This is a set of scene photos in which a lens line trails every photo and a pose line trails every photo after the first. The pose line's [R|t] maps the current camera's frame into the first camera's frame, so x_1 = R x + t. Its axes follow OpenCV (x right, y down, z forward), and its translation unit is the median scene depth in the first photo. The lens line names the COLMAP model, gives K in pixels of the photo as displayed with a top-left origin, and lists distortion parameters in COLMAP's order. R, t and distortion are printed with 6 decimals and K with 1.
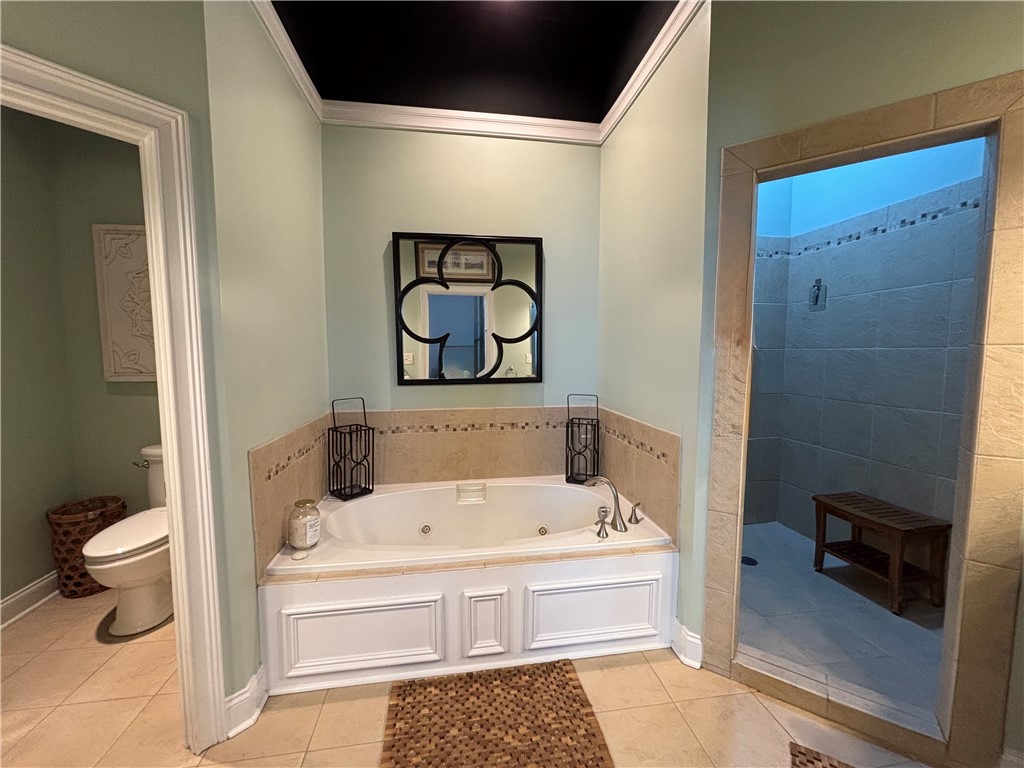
lens RADIAL K [[410.4, 0, 511.6], [0, 410.4, 384.7], [0, 0, 1]] dist [0.000114, -0.001461]
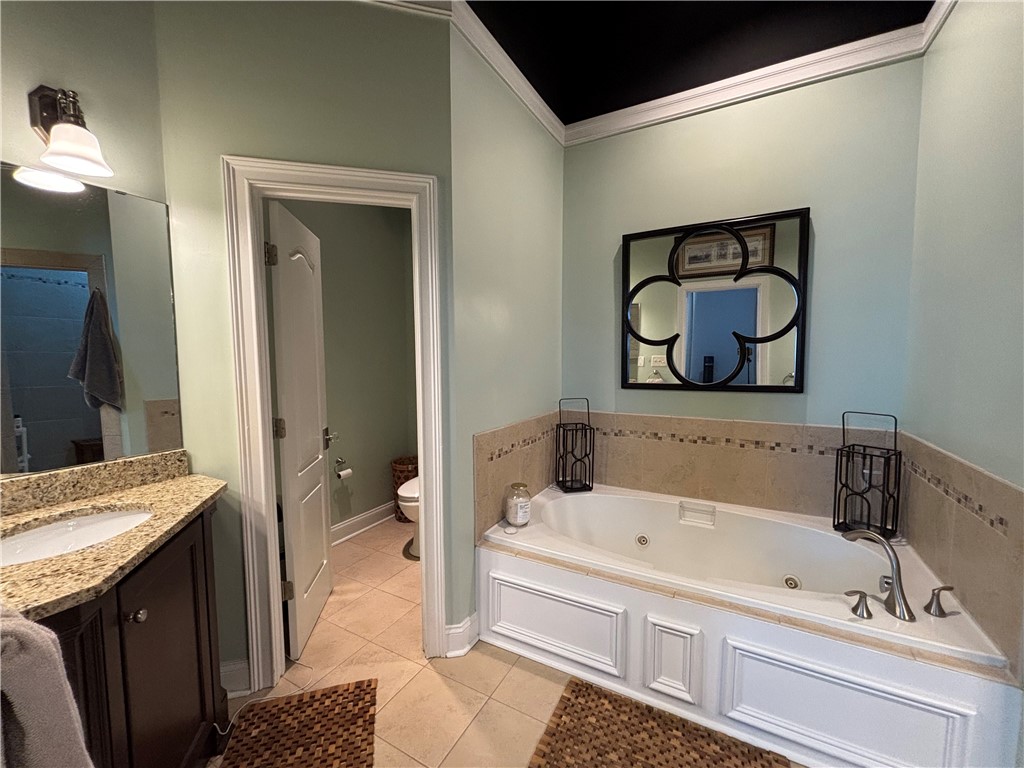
lens RADIAL K [[410.4, 0, 511.8], [0, 410.4, 385.5], [0, 0, 1]] dist [0.000114, -0.001461]
pose [[0.790729, 0.041268, -0.610773, 0.137321], [-0.045523, 0.998927, 0.008560, -0.002367], [0.610471, 0.021036, 0.791759, 0.058649]]
